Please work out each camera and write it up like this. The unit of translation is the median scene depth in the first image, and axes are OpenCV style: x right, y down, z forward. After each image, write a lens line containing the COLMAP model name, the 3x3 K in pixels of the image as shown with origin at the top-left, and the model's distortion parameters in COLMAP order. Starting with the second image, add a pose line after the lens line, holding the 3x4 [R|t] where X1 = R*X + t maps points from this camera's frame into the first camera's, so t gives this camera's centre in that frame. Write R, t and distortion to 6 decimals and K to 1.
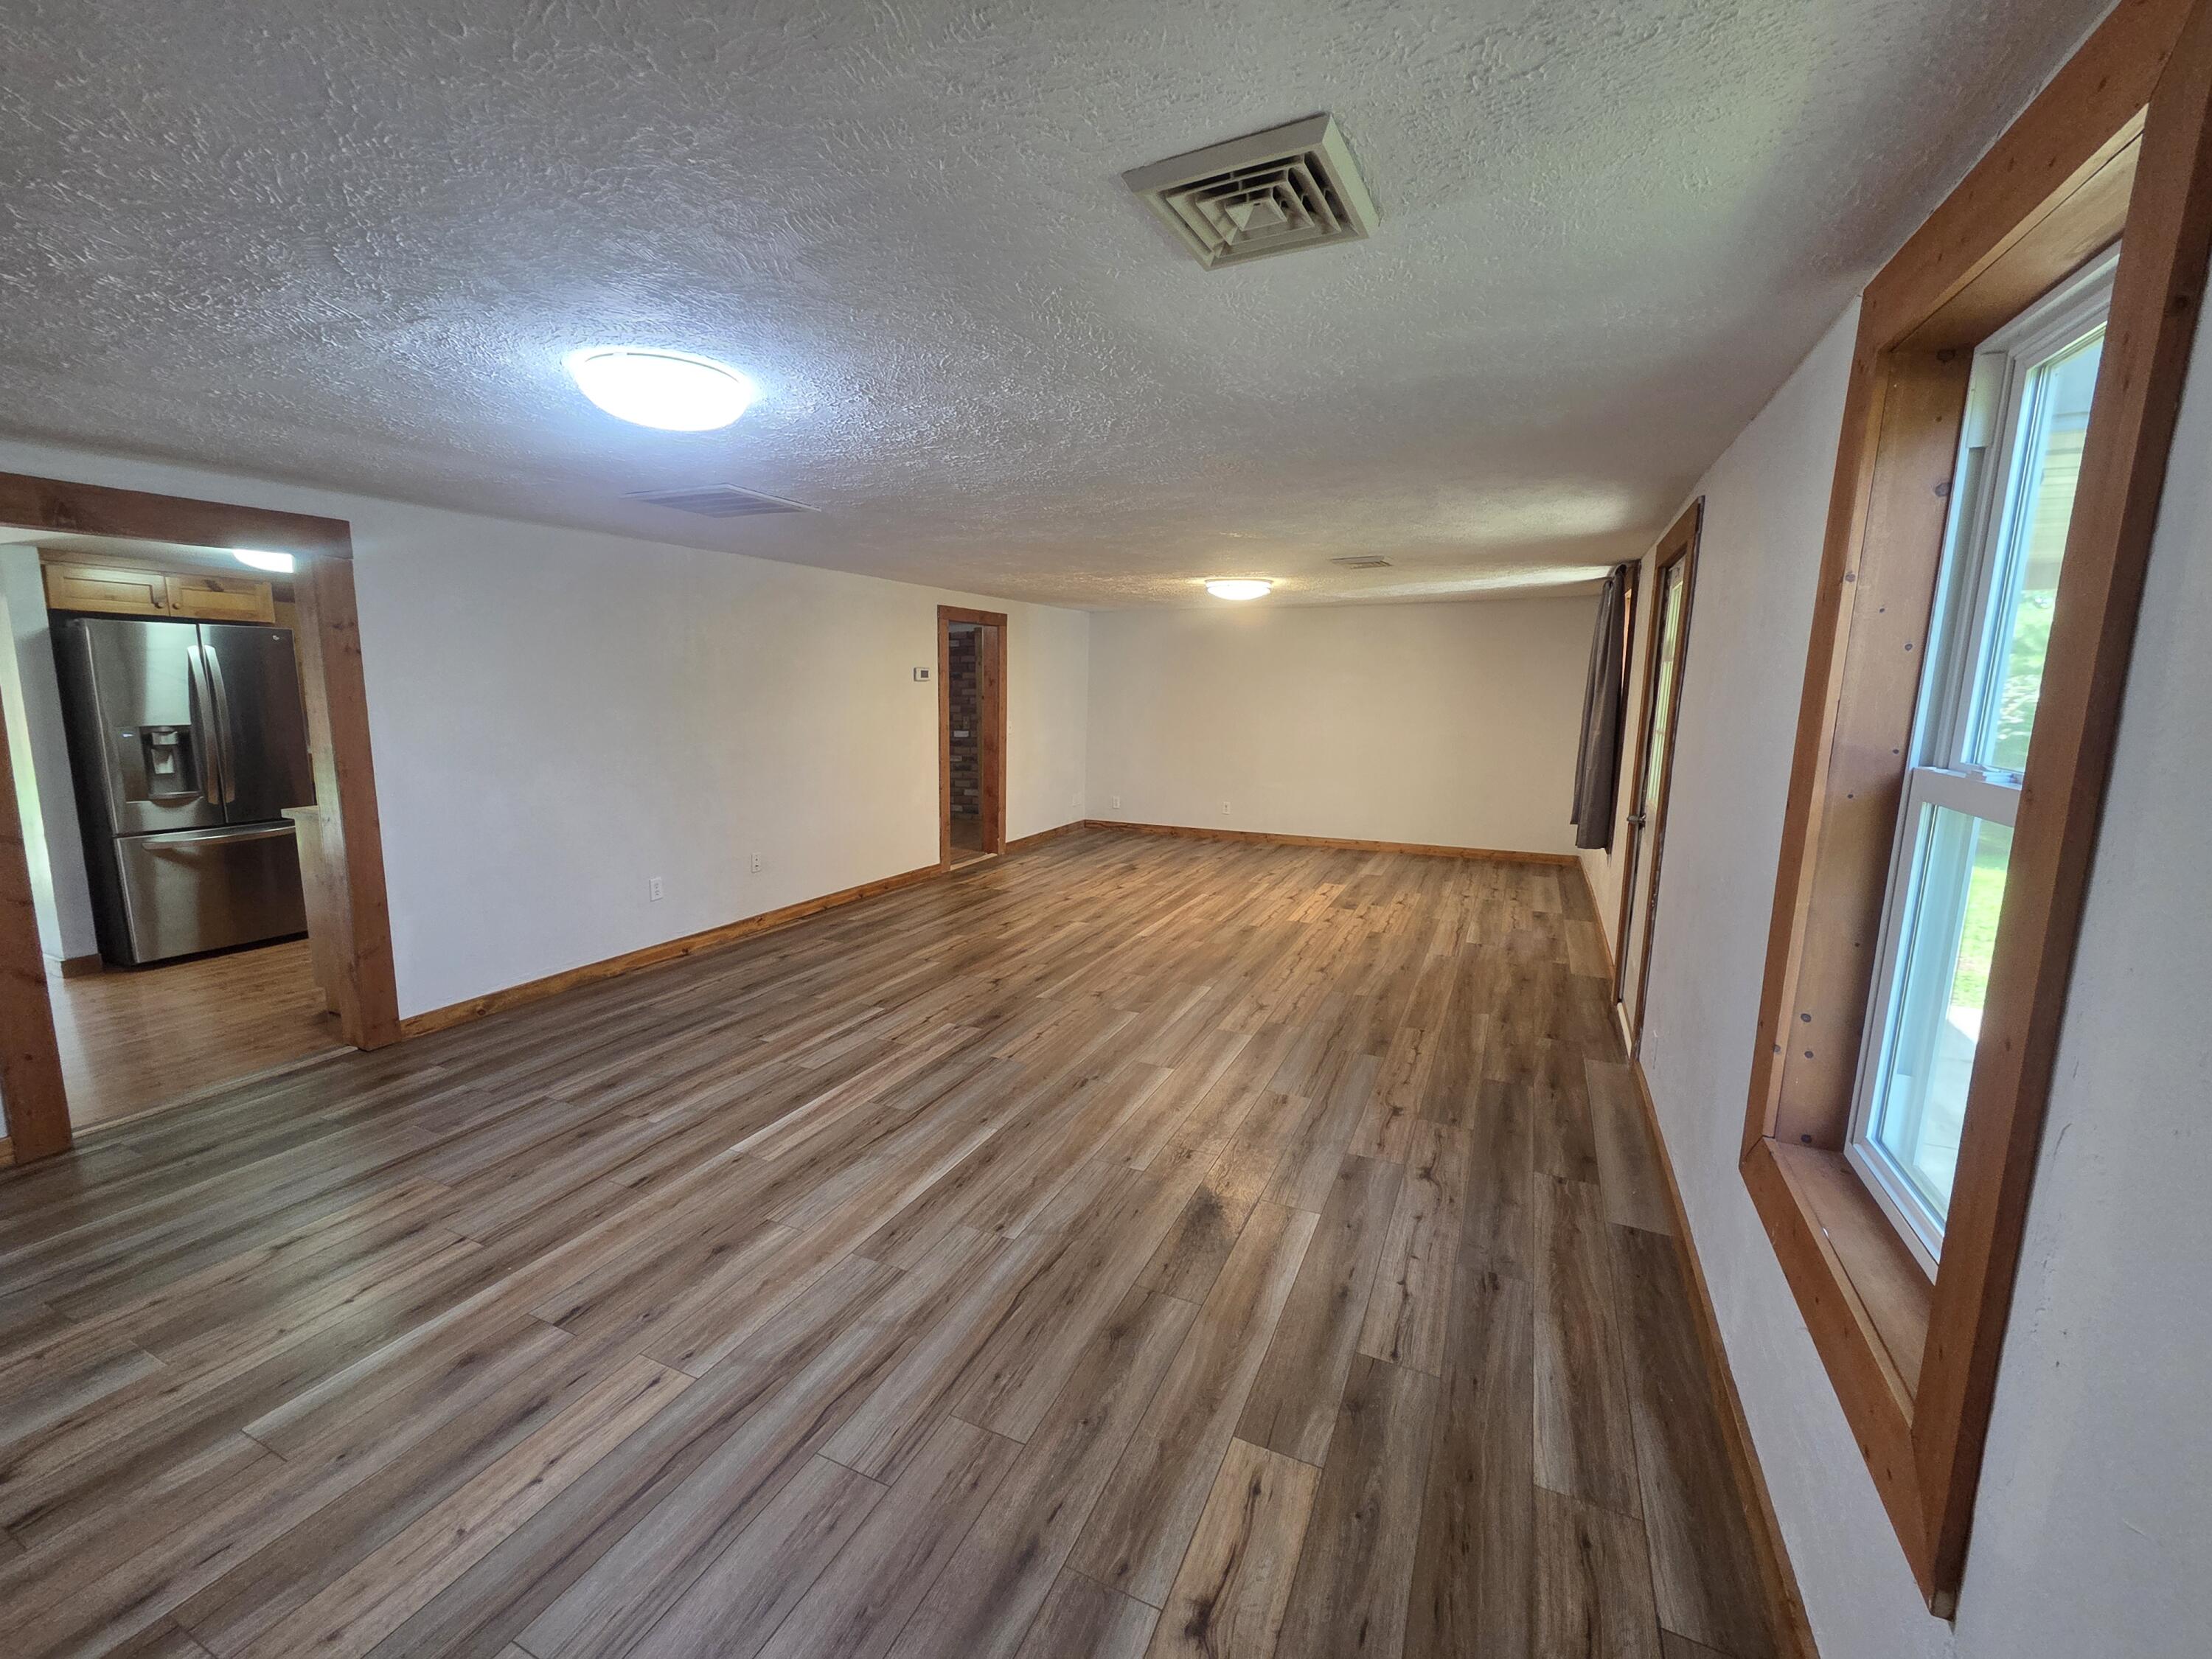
lens RADIAL K [[904.8, 0, 1113.4], [0, 904.8, 831.7], [0, 0, 1]] dist [0.002159, -0.000839]
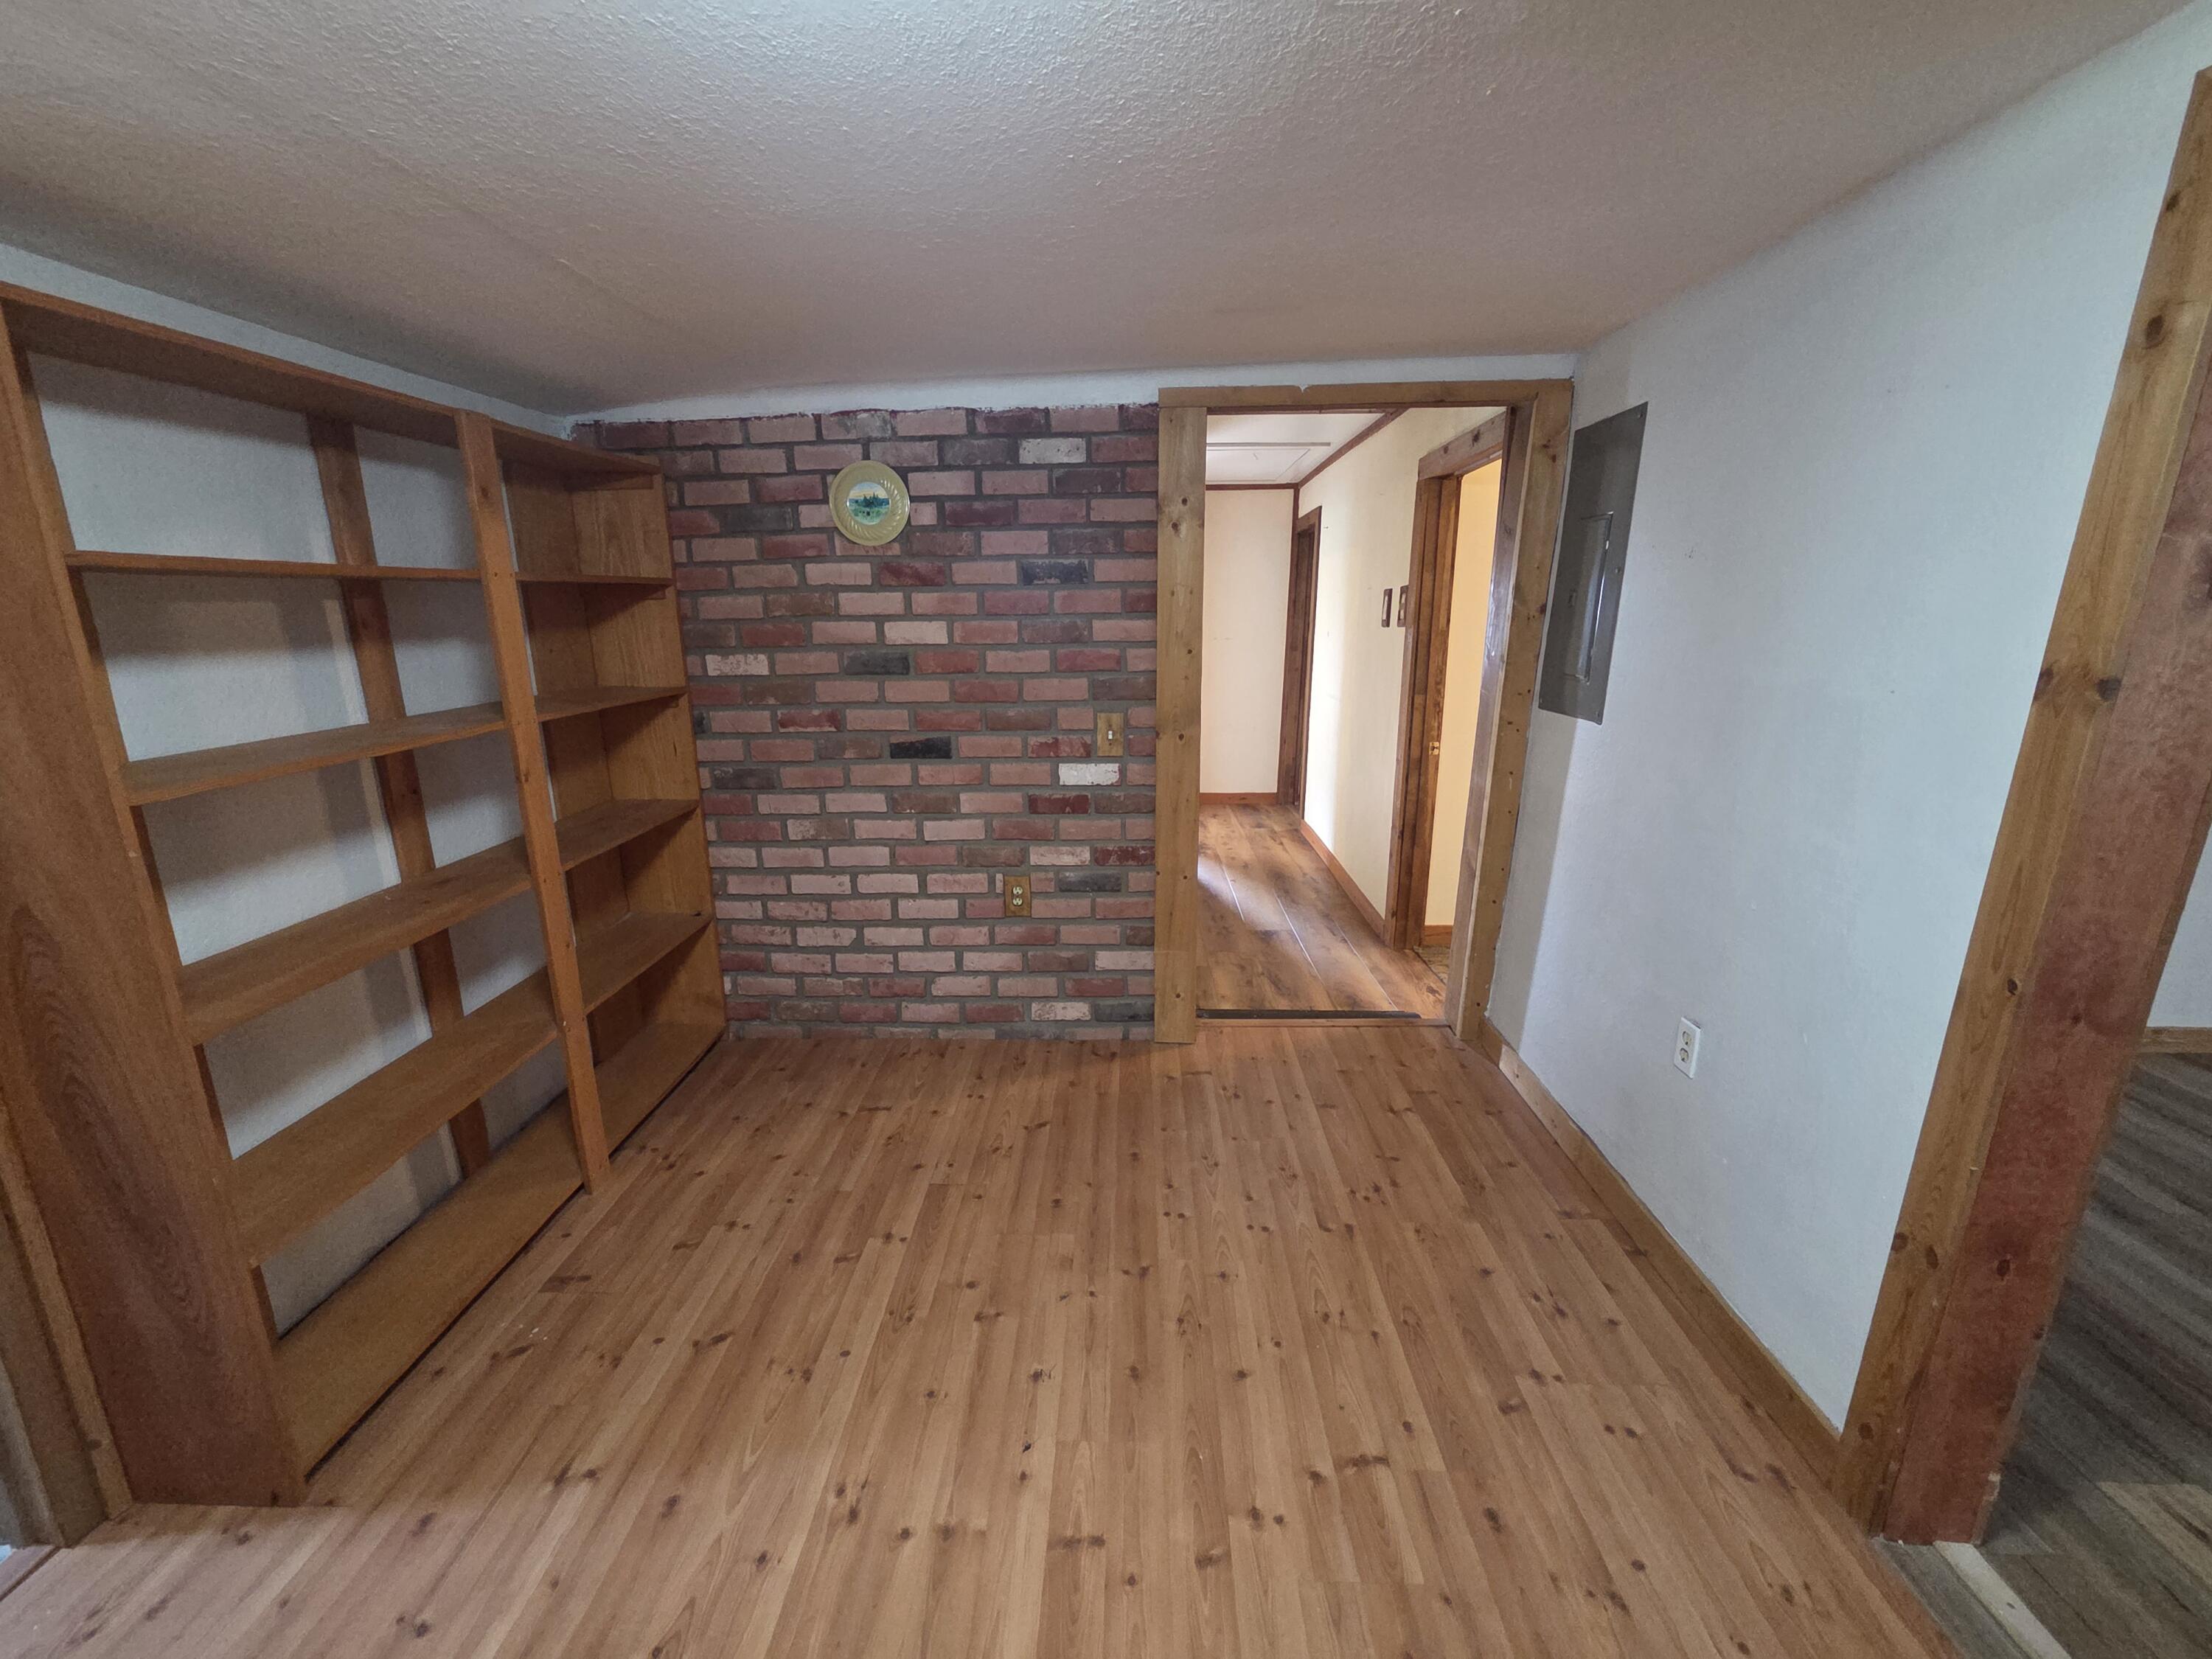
lens RADIAL K [[904.8, 0, 1107.2], [0, 904.8, 821.5], [0, 0, 1]] dist [0.002159, -0.000839]
pose [[0.922332, -0.100561, 0.373083, -0.736964], [0.071770, 0.993324, 0.090312, -0.319159], [-0.379674, -0.056521, 0.923392, 1.951660]]
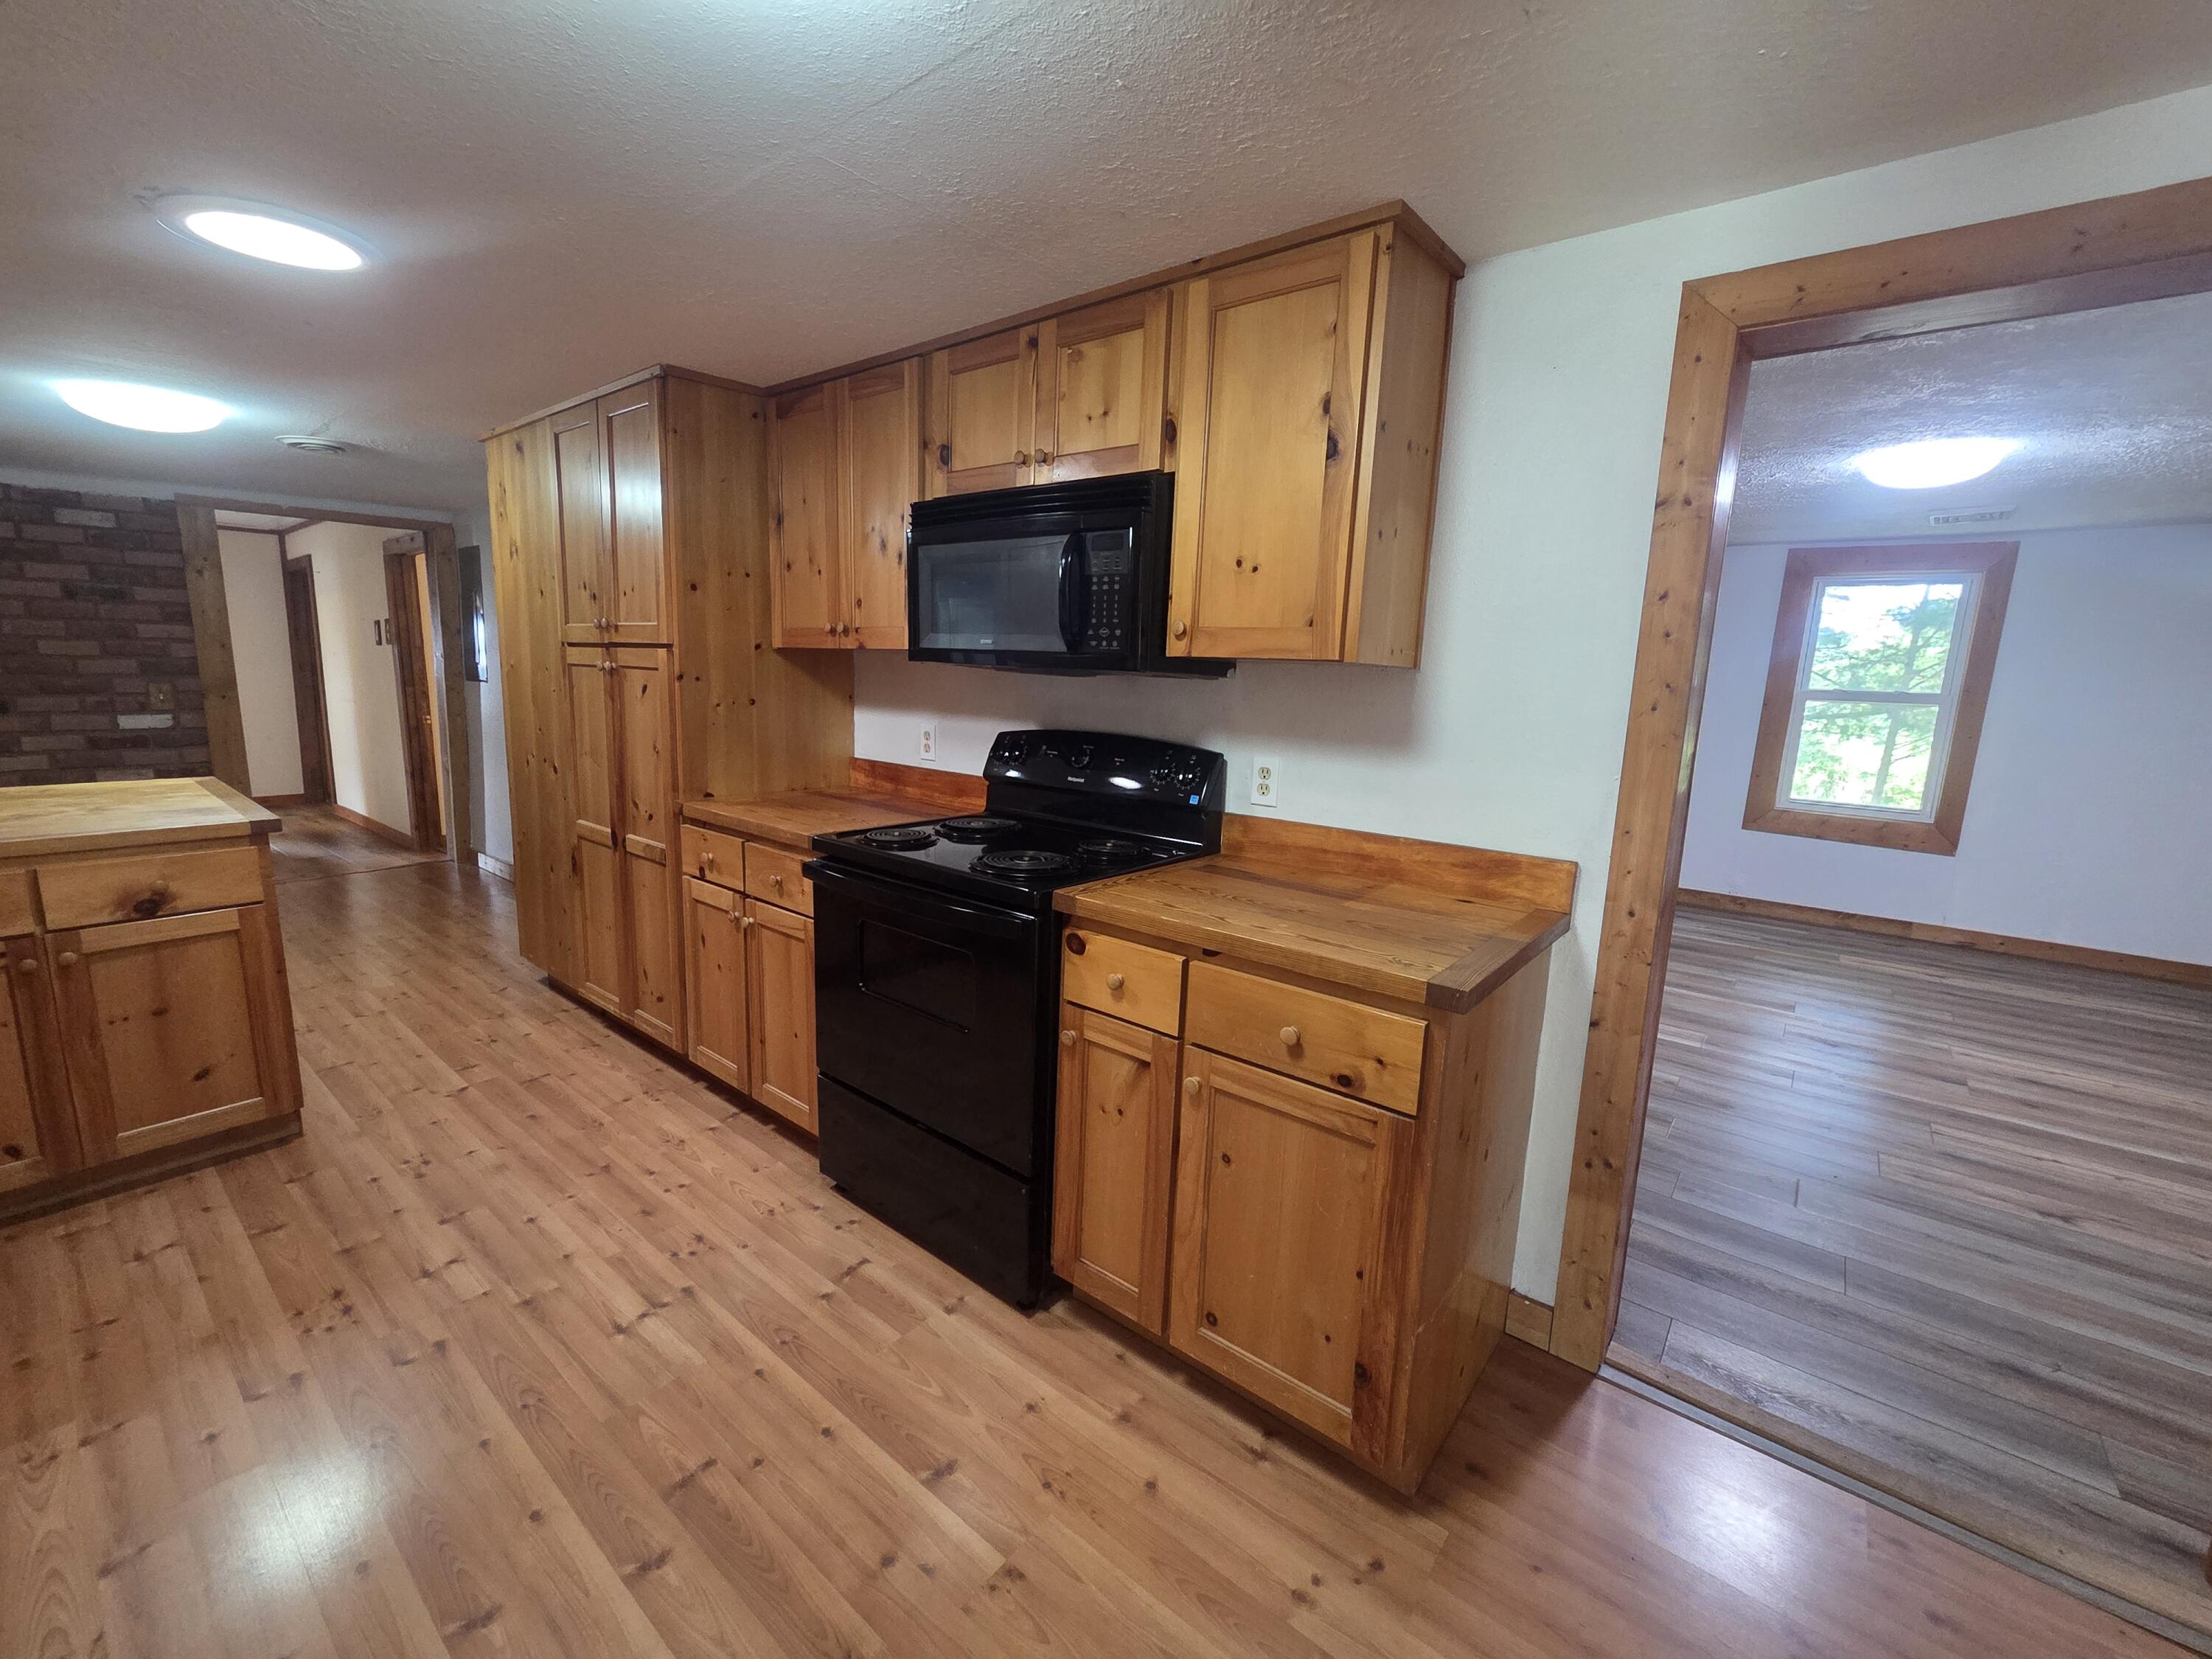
lens RADIAL K [[904.8, 0, 1109.8], [0, 904.8, 824.6], [0, 0, 1]] dist [0.002159, -0.000839]
pose [[0.247757, -0.163325, 0.954956, -1.335469], [0.126194, 0.982731, 0.135335, -0.152505], [-0.960568, 0.086979, 0.264089, 1.103454]]
